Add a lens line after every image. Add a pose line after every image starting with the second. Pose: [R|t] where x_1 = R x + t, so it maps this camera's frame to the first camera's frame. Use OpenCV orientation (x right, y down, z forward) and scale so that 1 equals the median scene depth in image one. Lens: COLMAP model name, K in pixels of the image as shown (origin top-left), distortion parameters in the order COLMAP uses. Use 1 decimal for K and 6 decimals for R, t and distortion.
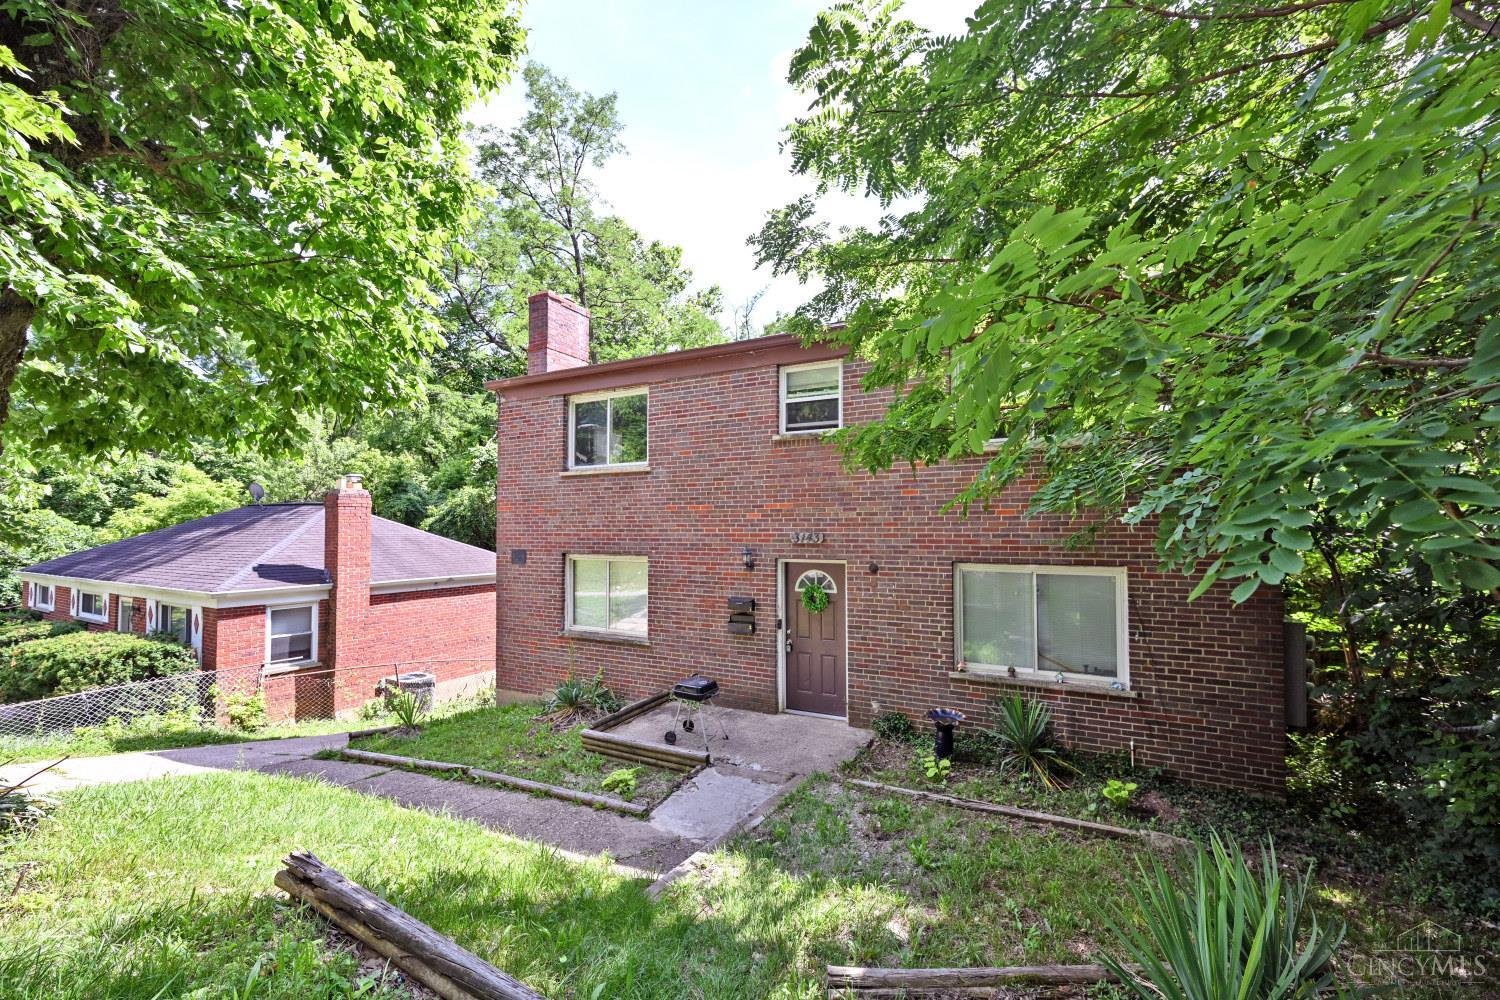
lens RADIAL K [[618.9, 0, 750.0], [0, 618.9, 500.0], [0, 0, 1]] dist [-0.003128, -0.000146]
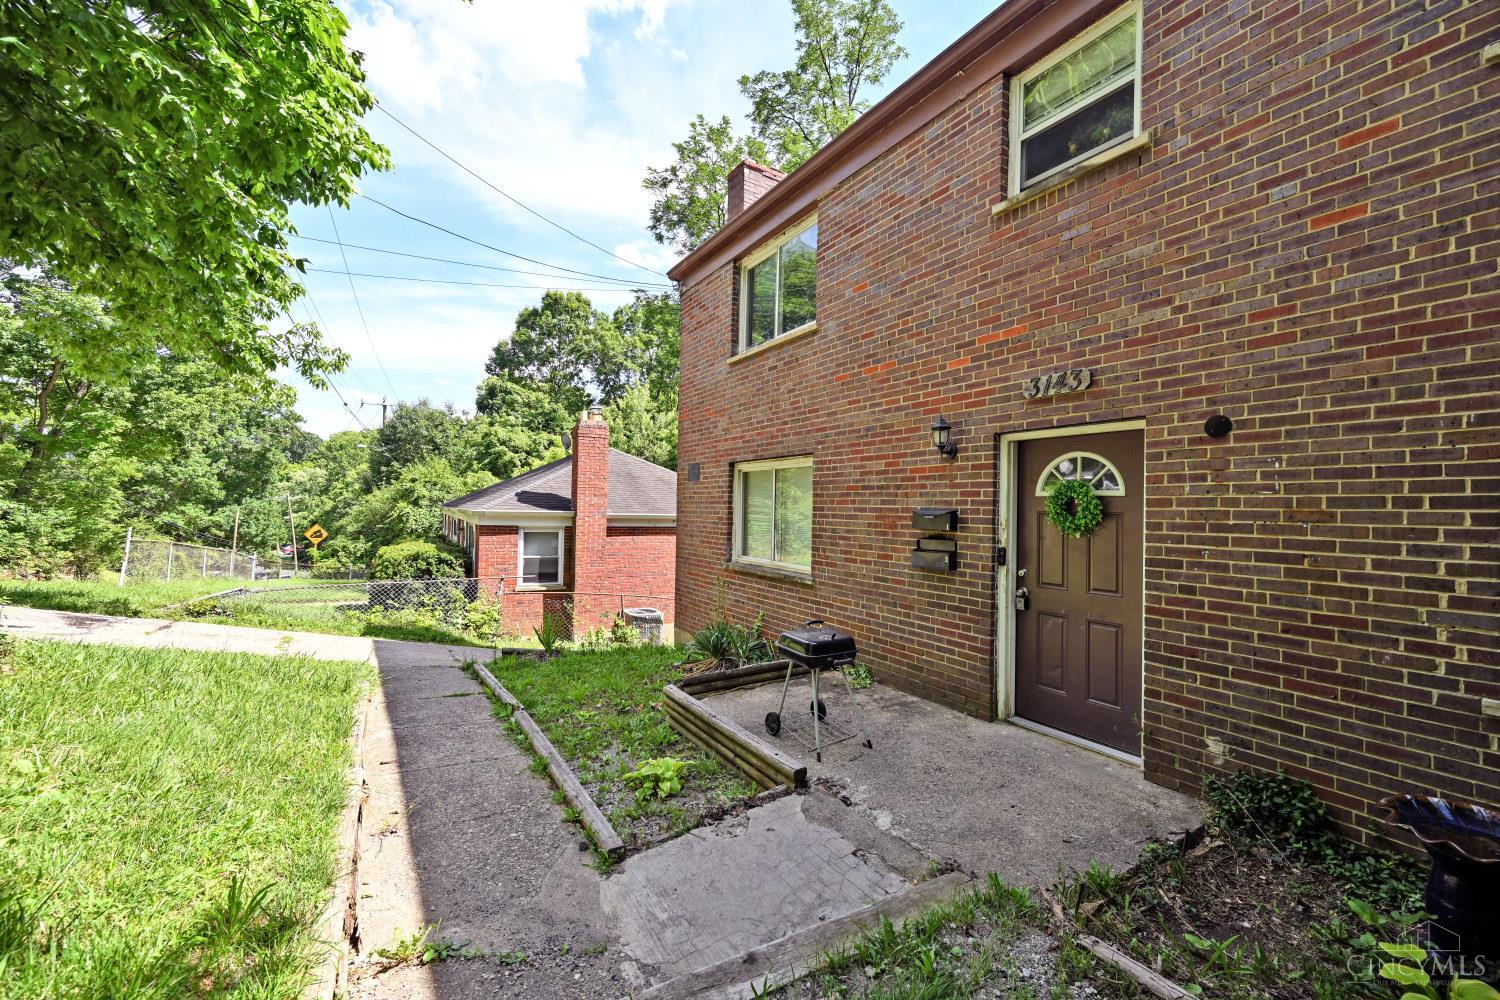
lens RADIAL K [[583.7, 0, 758.1], [0, 583.7, 500.5], [0, 0, 1]] dist [-0.001580, 0.000116]
pose [[0.862586, 0.012393, -0.505758, 0.120730], [-0.004622, 0.999851, 0.016618, 0.144559], [0.505889, -0.011997, 0.862515, 0.456687]]
